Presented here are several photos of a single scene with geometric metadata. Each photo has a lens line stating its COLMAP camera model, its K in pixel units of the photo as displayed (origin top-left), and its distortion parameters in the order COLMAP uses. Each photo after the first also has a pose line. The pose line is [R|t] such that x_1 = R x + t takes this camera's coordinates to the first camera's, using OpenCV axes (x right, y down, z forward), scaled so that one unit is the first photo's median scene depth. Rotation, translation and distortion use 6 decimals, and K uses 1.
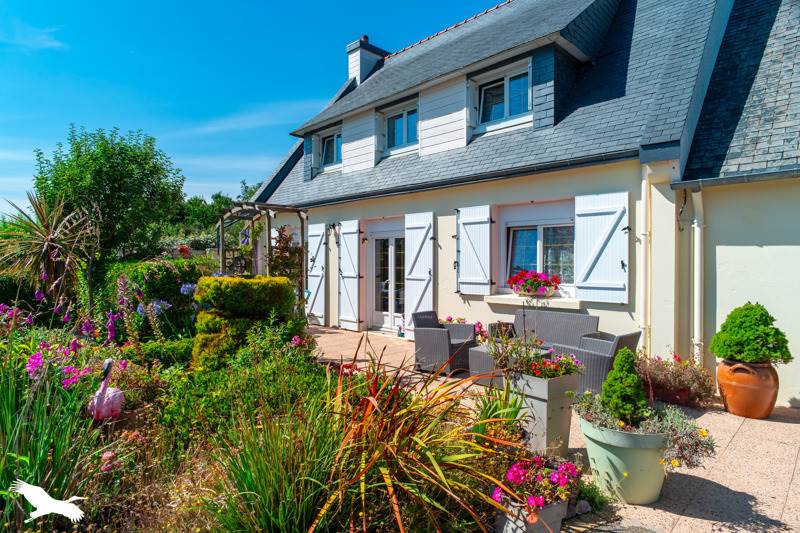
lens RADIAL K [[456.3, 0, 396.3], [0, 456.3, 269.4], [0, 0, 1]] dist [-0.000946, 0.003761]
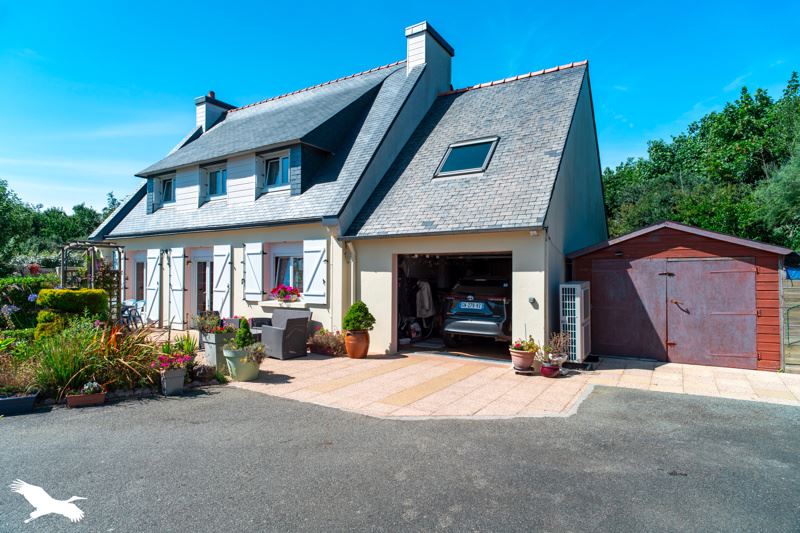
lens RADIAL K [[456.3, 0, 396.3], [0, 456.3, 269.4], [0, 0, 1]] dist [-0.000946, 0.003761]
pose [[0.974270, 0.005739, 0.225311, 0.269365], [0.001214, 0.999528, -0.030711, -0.001904], [-0.225381, 0.030194, 0.973803, -0.539711]]
